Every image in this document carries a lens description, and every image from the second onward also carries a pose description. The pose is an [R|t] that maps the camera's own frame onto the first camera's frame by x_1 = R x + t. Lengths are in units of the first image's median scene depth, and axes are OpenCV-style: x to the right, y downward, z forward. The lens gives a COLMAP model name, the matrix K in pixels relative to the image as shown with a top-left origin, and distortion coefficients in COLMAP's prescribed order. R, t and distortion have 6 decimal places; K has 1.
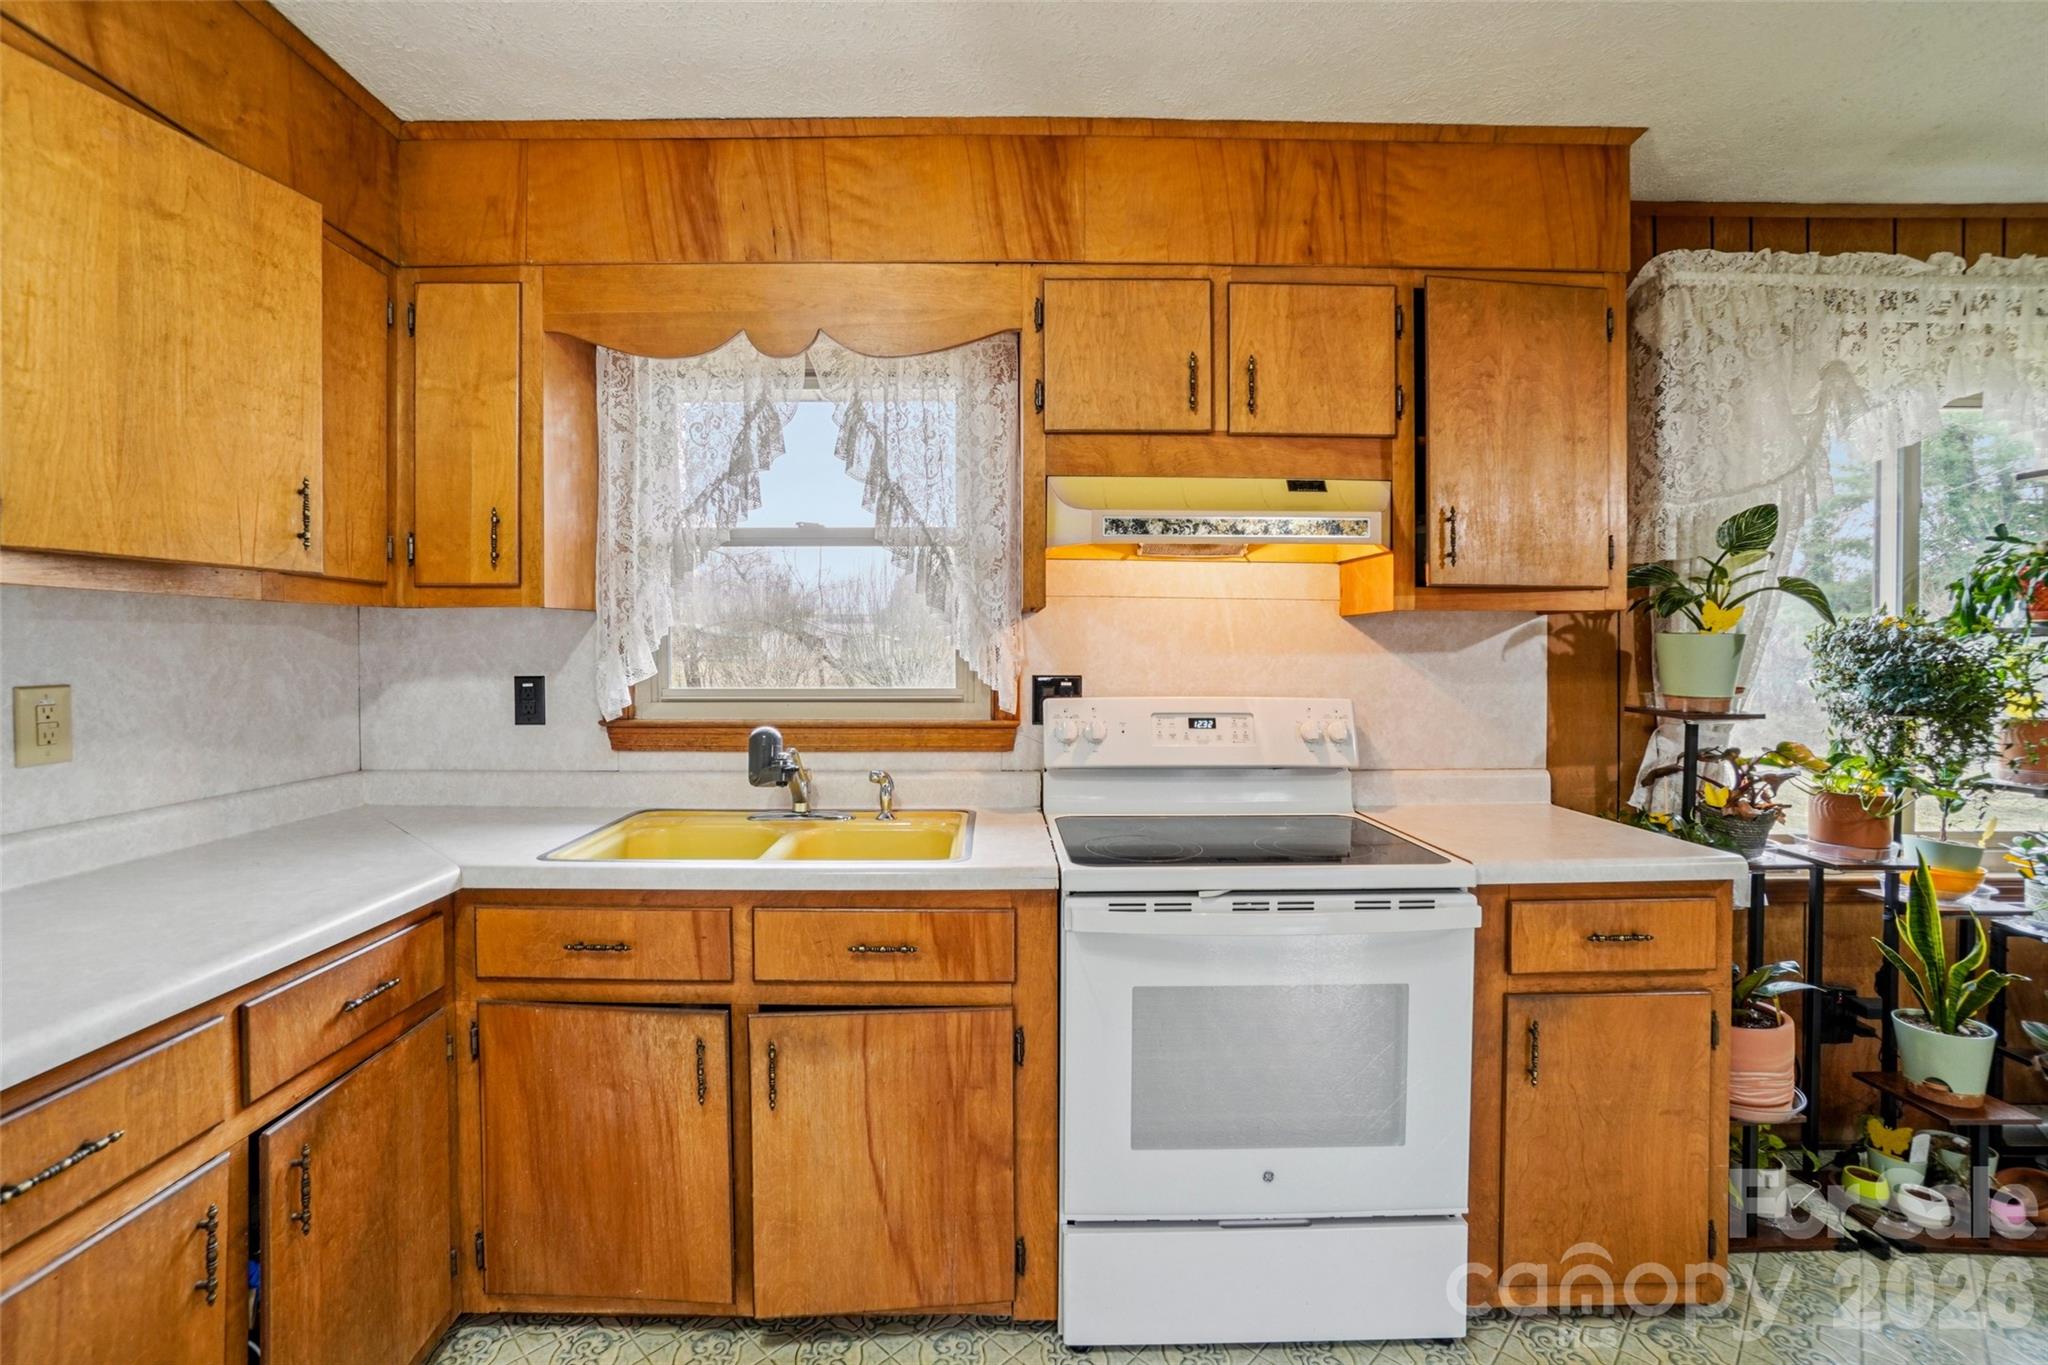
lens RADIAL K [[902.1, 0, 1012.8], [0, 902.1, 662.3], [0, 0, 1]] dist [-0.057458, 0.022549]
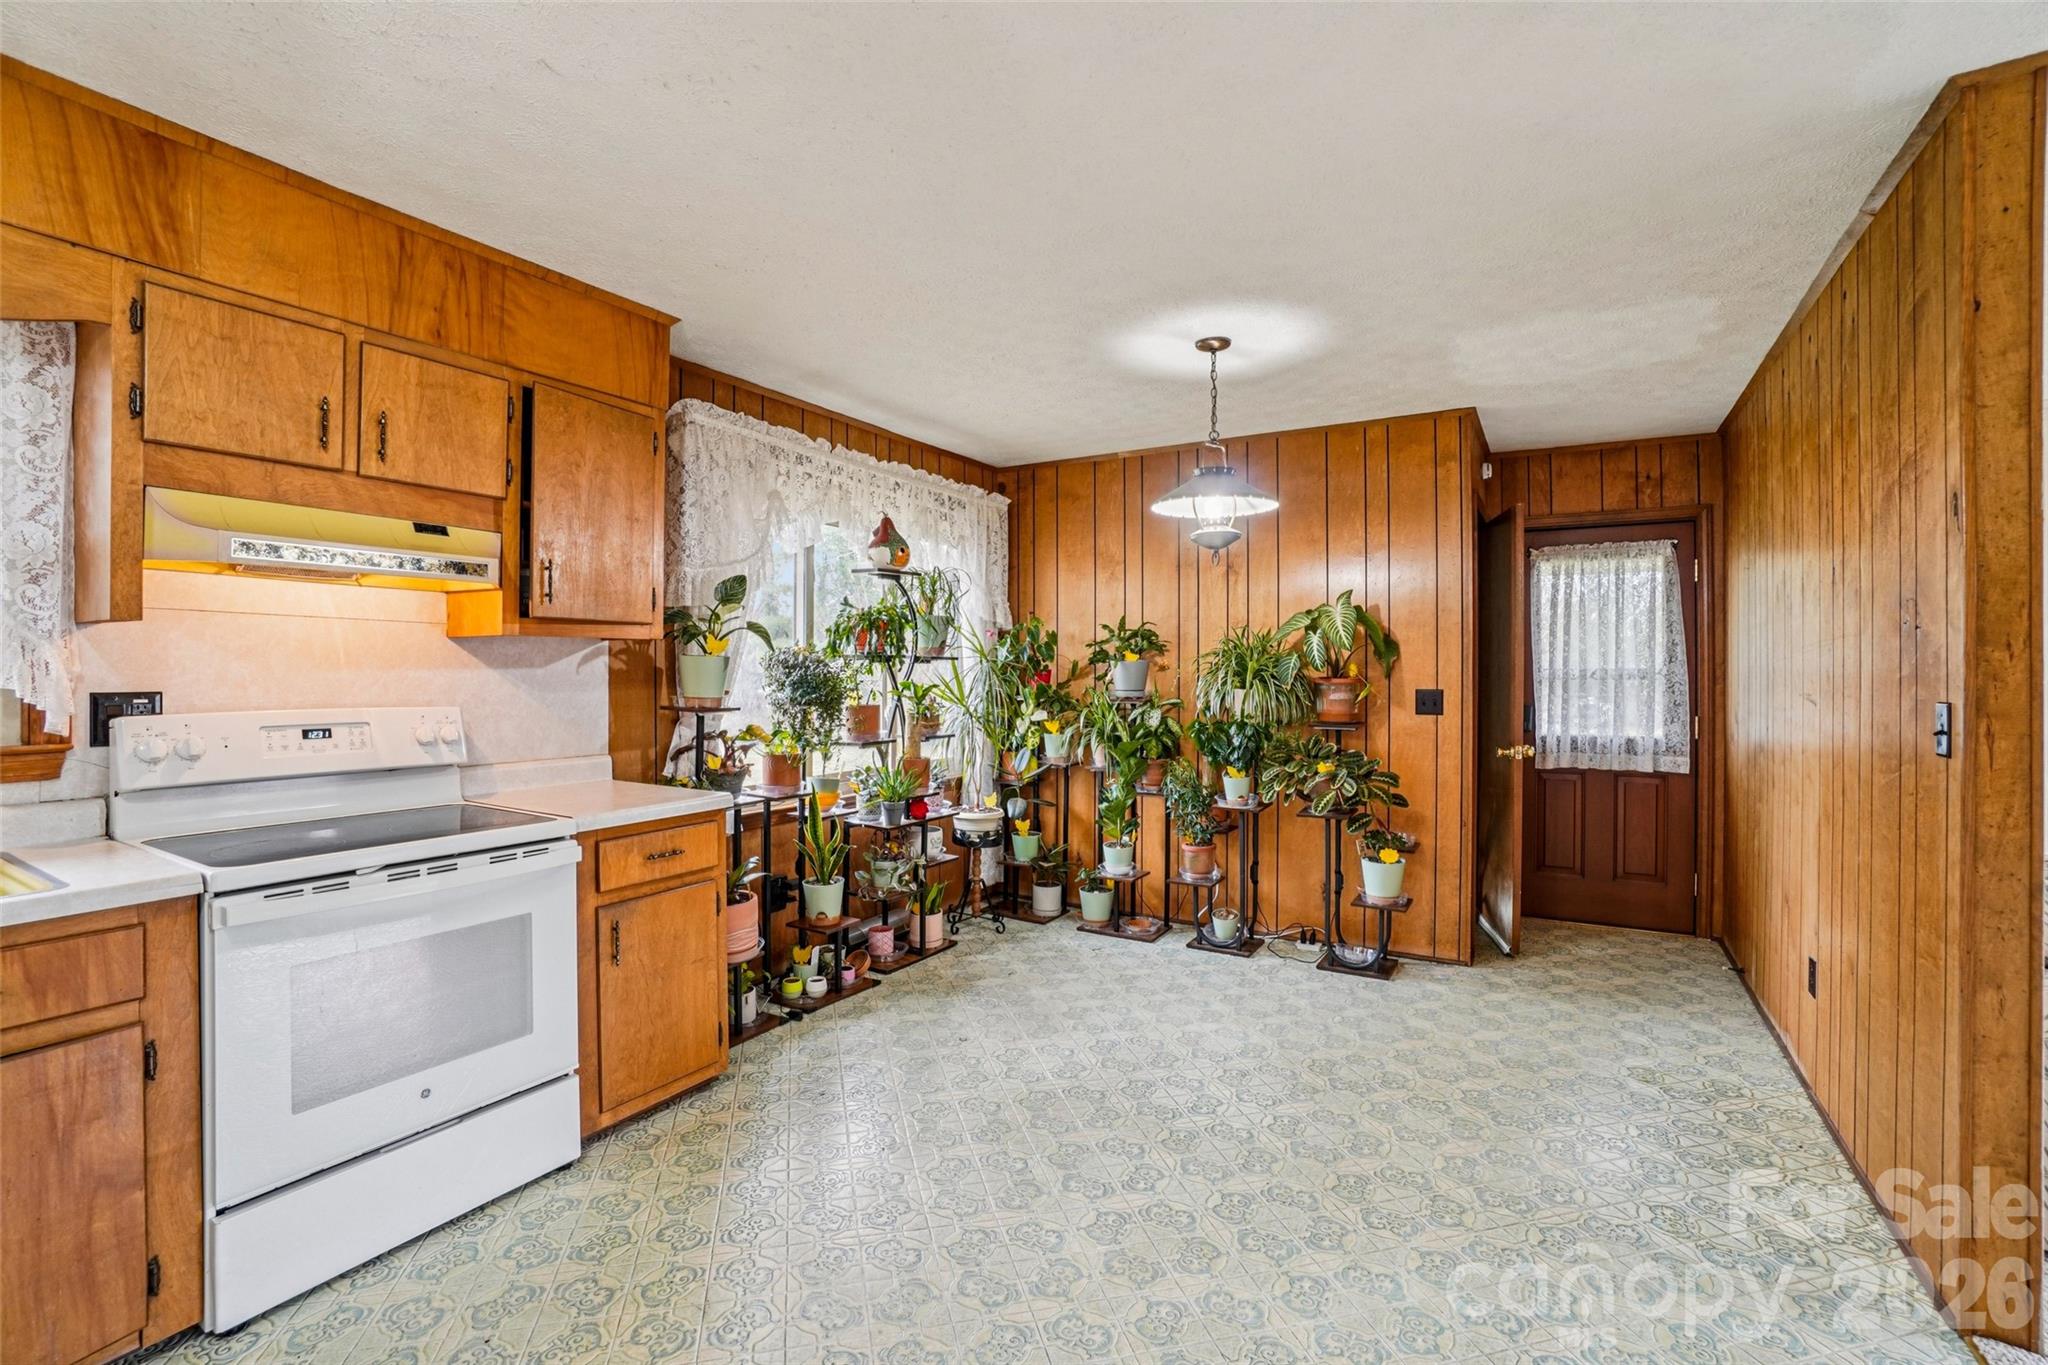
lens RADIAL K [[902.1, 0, 1012.8], [0, 902.1, 662.3], [0, 0, 1]] dist [-0.057458, 0.022549]
pose [[0.532412, 0.006939, 0.846457, -0.256602], [0.008114, 0.999879, -0.013301, 0.003447], [-0.846447, 0.013950, 0.532291, -0.287884]]
